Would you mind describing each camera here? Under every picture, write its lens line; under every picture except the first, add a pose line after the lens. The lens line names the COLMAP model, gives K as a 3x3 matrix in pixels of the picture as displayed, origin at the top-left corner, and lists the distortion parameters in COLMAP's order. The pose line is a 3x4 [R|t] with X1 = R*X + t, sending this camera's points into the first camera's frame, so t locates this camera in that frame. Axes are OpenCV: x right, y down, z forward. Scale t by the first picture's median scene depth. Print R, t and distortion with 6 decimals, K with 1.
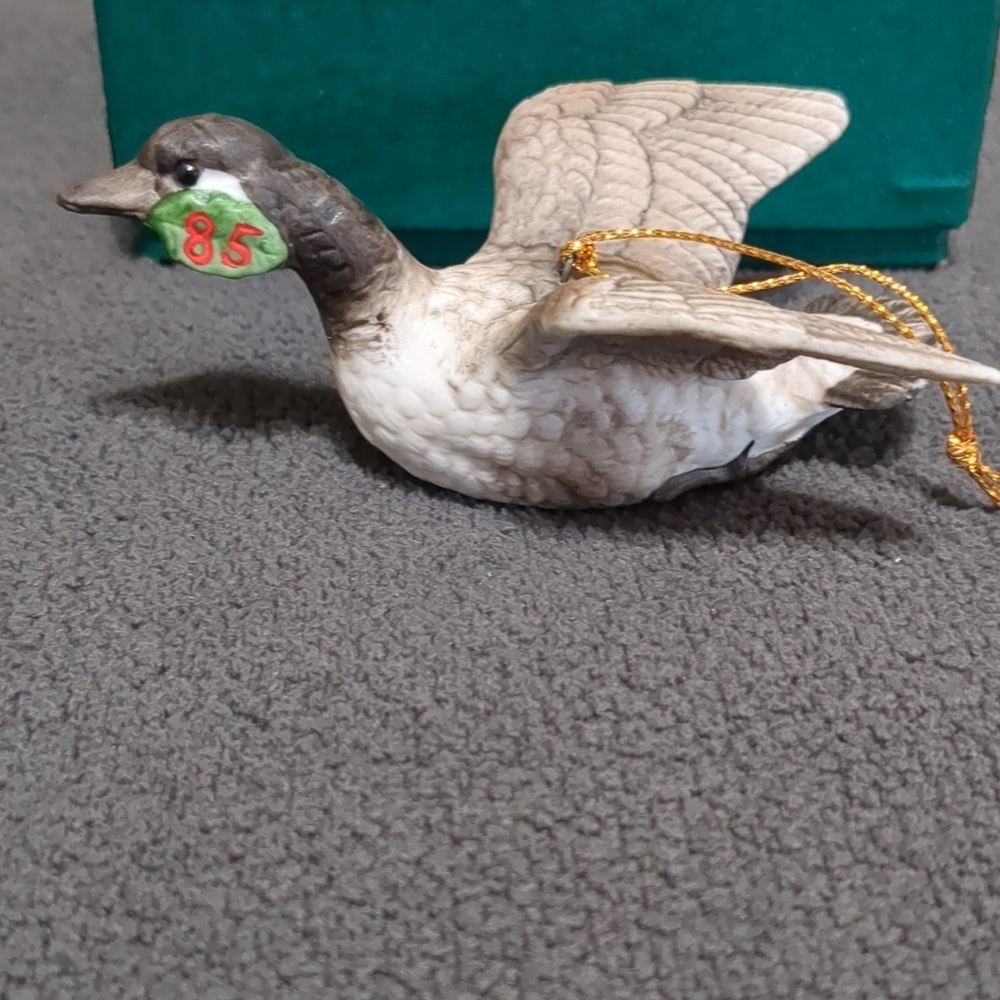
lens RADIAL K [[1785.7, 0, 500.0], [0, 1785.7, 500.0], [0, 0, 1]] dist [0.075662, -0.042357]
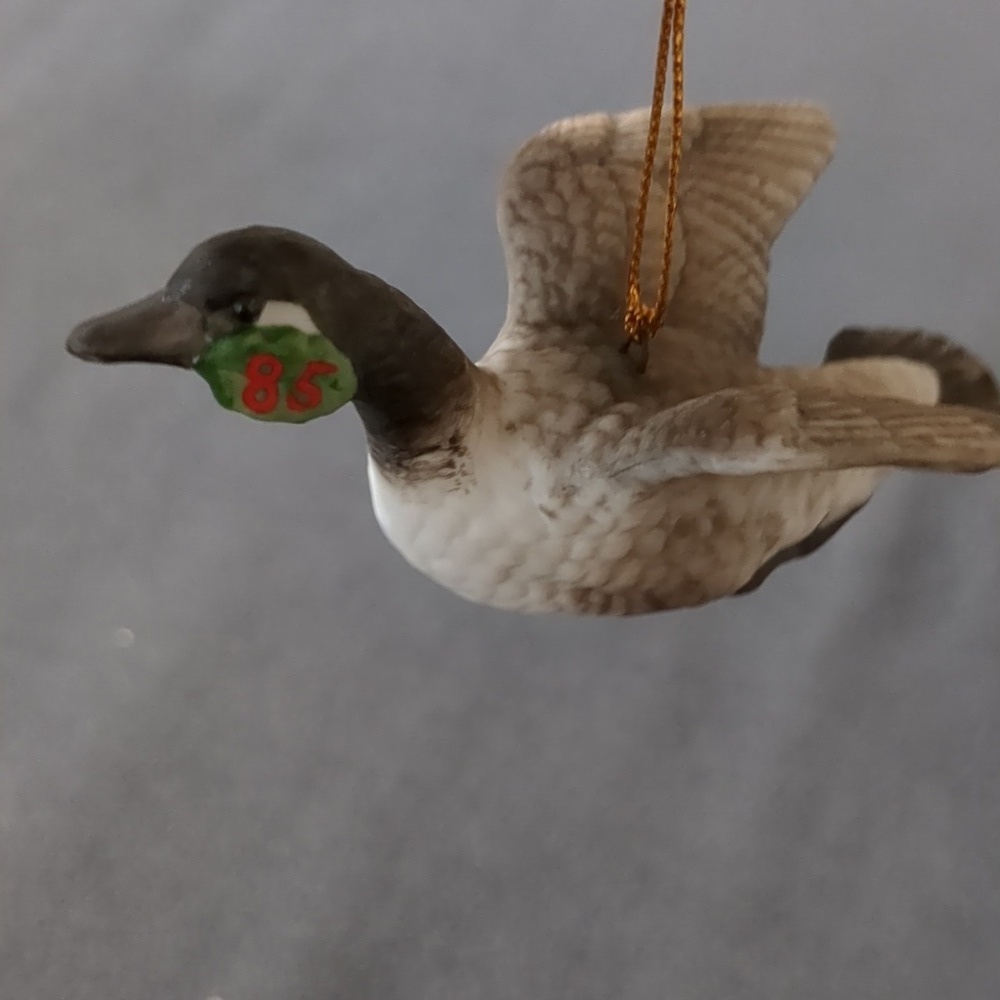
lens RADIAL K [[1785.7, 0, 500.0], [0, 1785.7, 500.0], [0, 0, 1]] dist [0.075662, -0.042357]
pose [[0.954731, -0.121246, 0.271639, -0.303992], [0.093016, 0.989054, 0.114542, -0.184194], [-0.282553, -0.084090, 0.955559, 0.198840]]
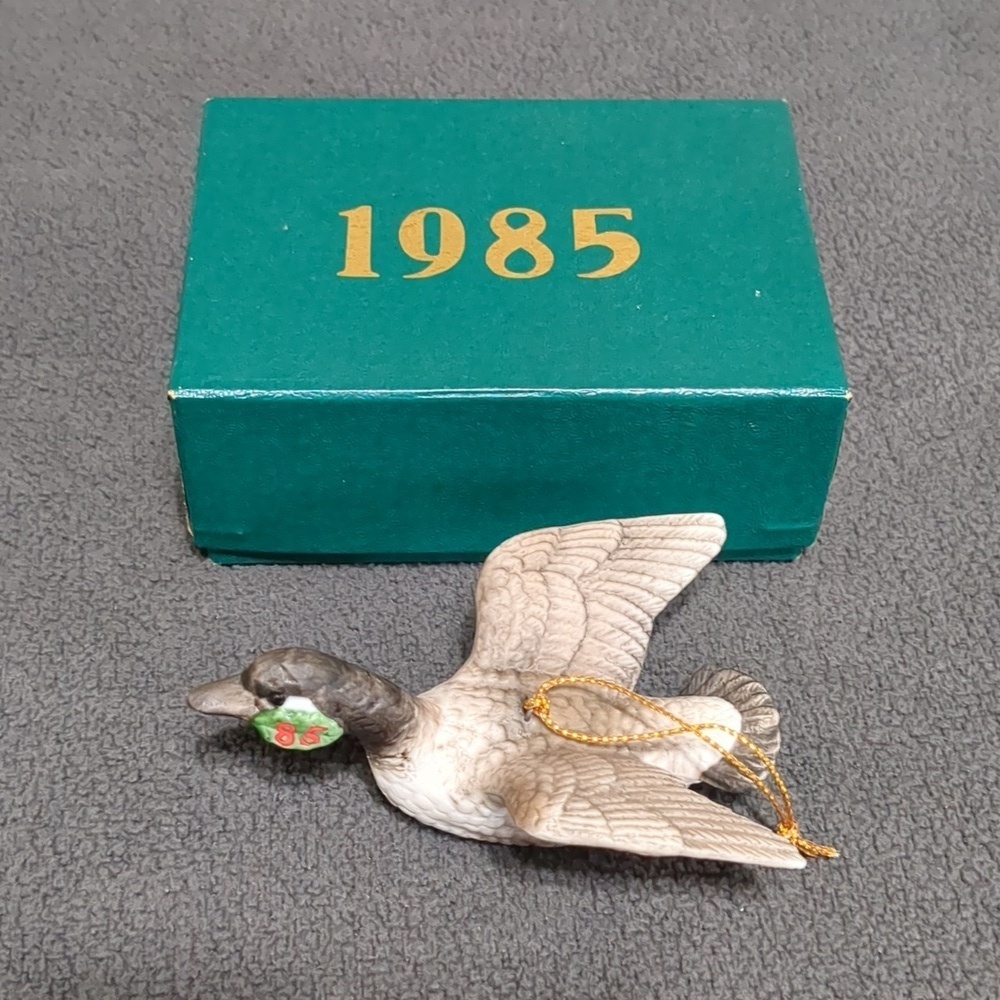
lens RADIAL K [[1785.7, 0, 500.0], [0, 1785.7, 500.0], [0, 0, 1]] dist [0.075662, -0.042357]
pose [[0.999158, -0.012350, 0.039116, -0.046417], [0.001531, 0.964157, 0.265327, -0.763845], [-0.040991, -0.265044, 0.963365, -0.417123]]
